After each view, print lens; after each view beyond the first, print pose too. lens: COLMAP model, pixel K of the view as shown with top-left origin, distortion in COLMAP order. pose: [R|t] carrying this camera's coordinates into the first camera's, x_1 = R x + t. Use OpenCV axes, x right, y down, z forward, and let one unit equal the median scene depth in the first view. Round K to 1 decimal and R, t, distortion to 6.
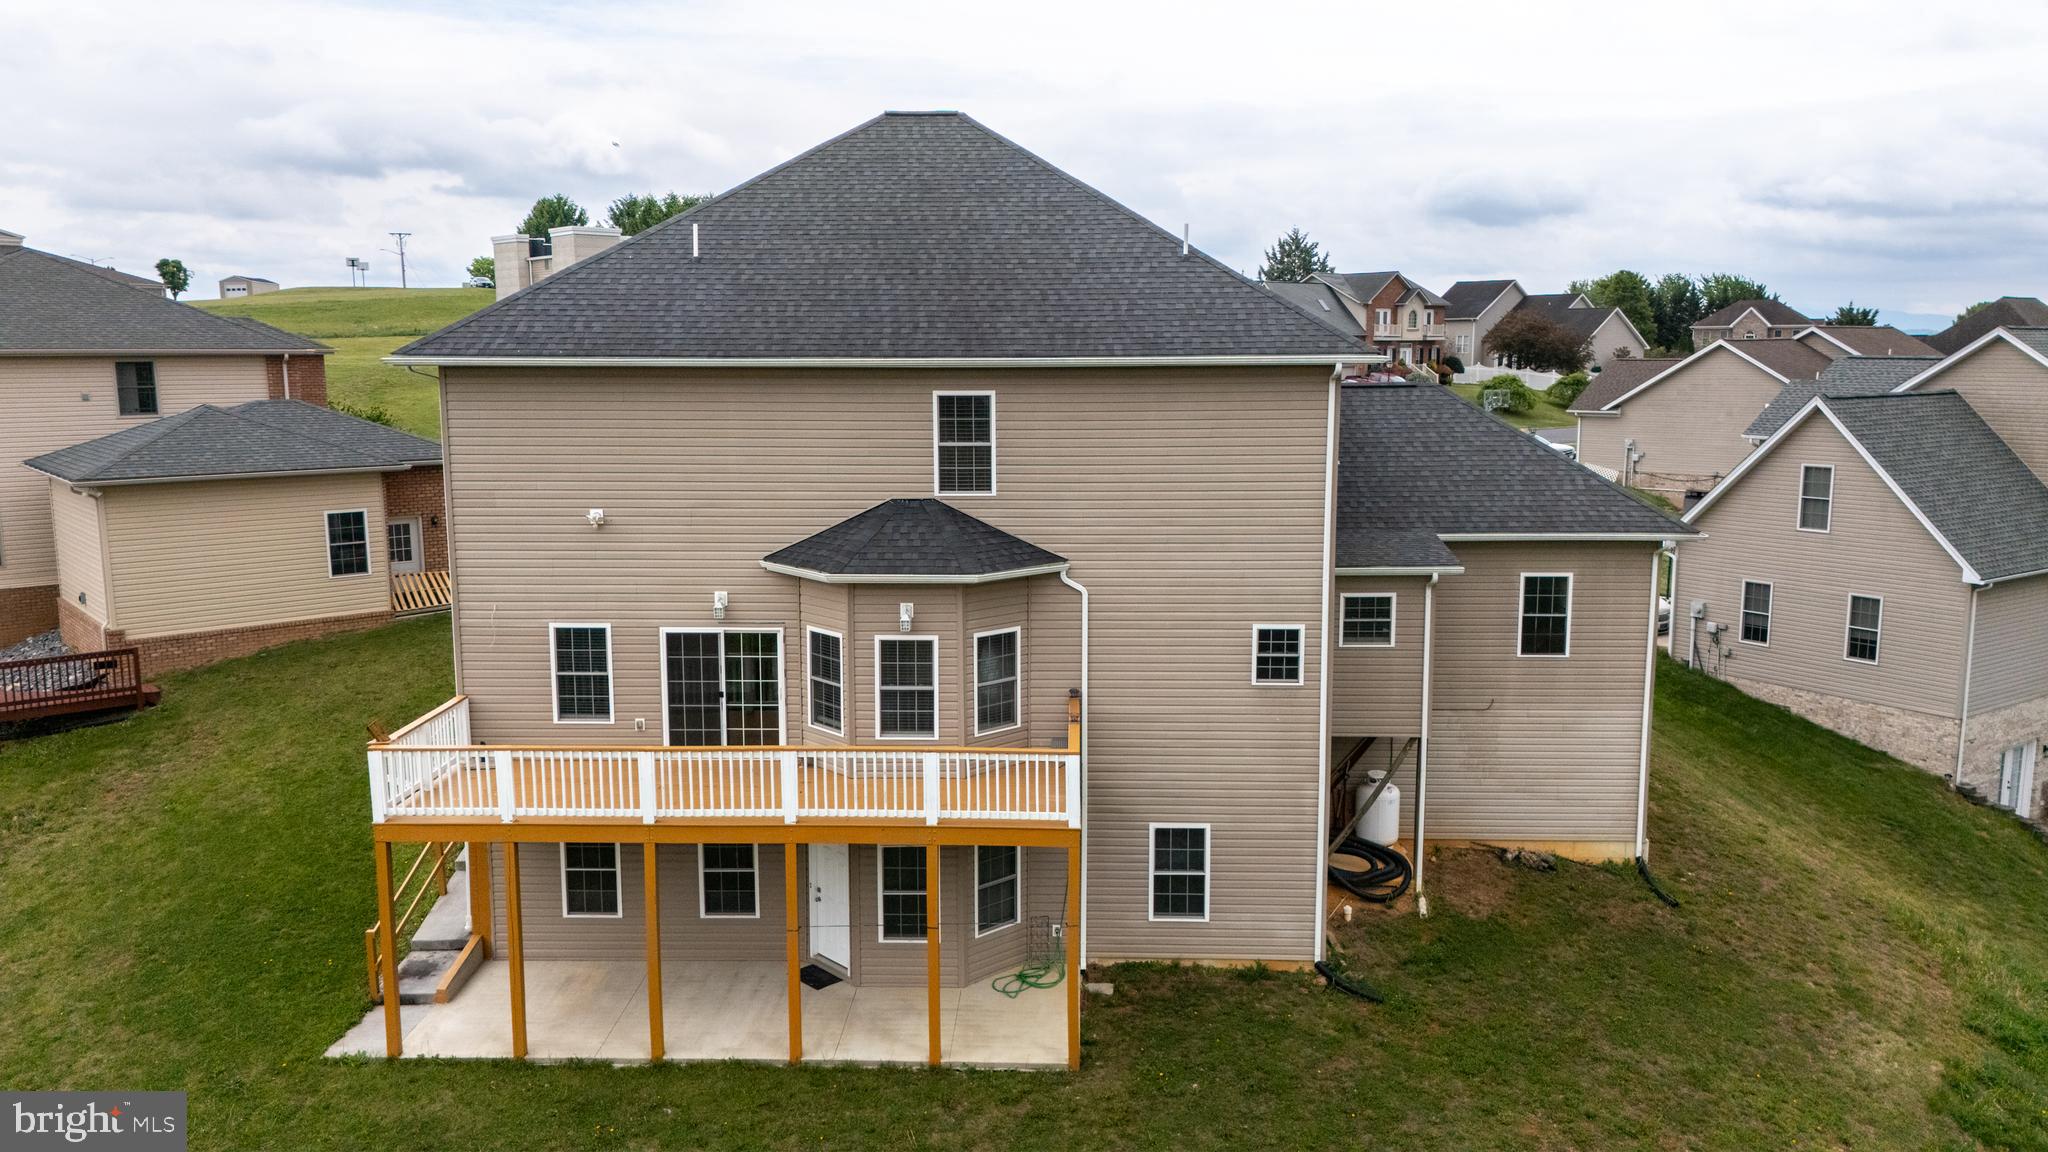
lens RADIAL K [[1497.3, 0, 1027.0], [0, 1497.3, 580.8], [0, 0, 1]] dist [0.085948, -0.095222]
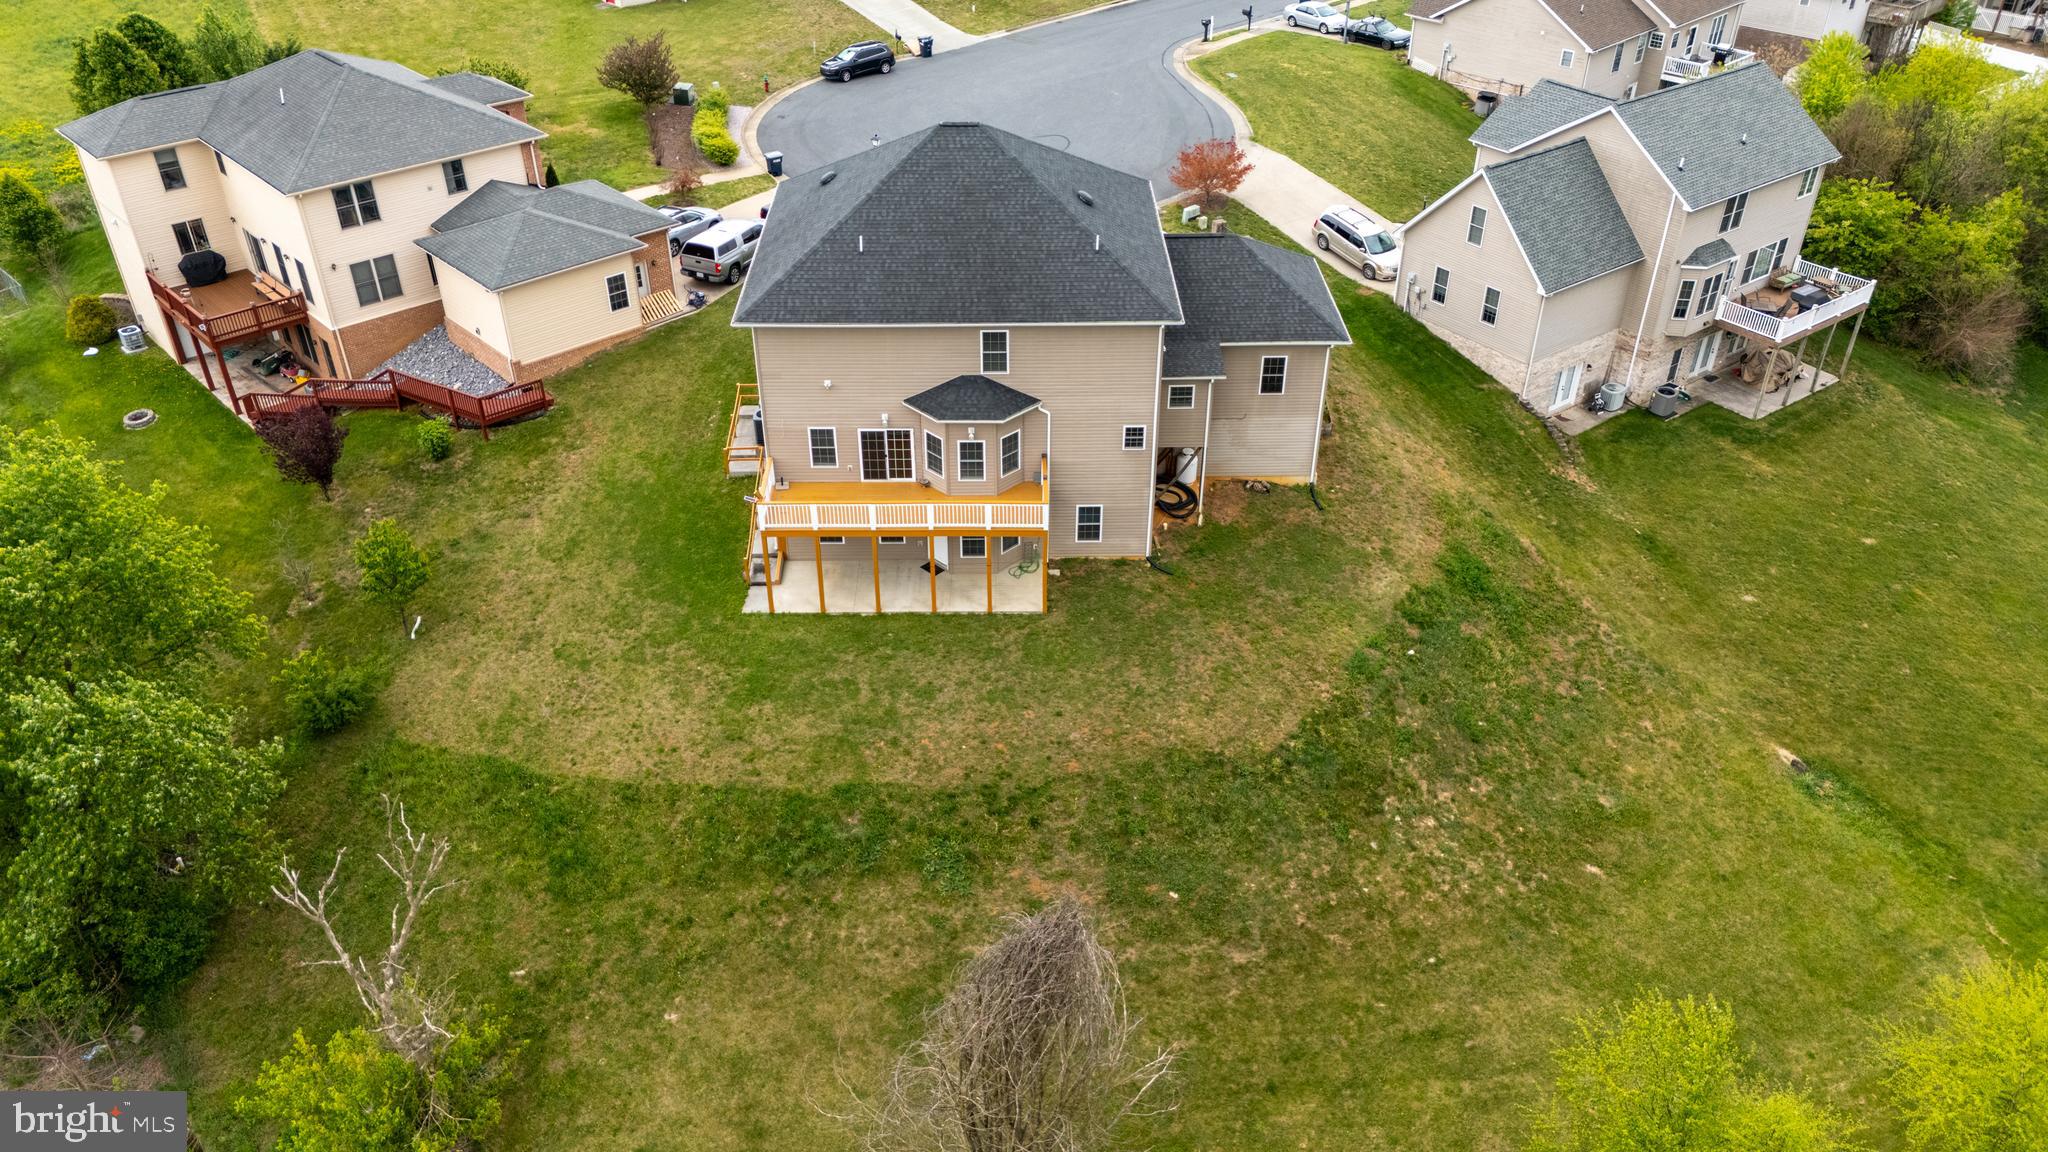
lens RADIAL K [[1497.3, 0, 1027.0], [0, 1497.3, 580.8], [0, 0, 1]] dist [0.085948, -0.095222]
pose [[0.998911, -0.021905, 0.041196, -0.089585], [0.002120, 0.903339, 0.428923, -0.710633], [-0.046609, -0.428368, 0.902401, -1.098682]]
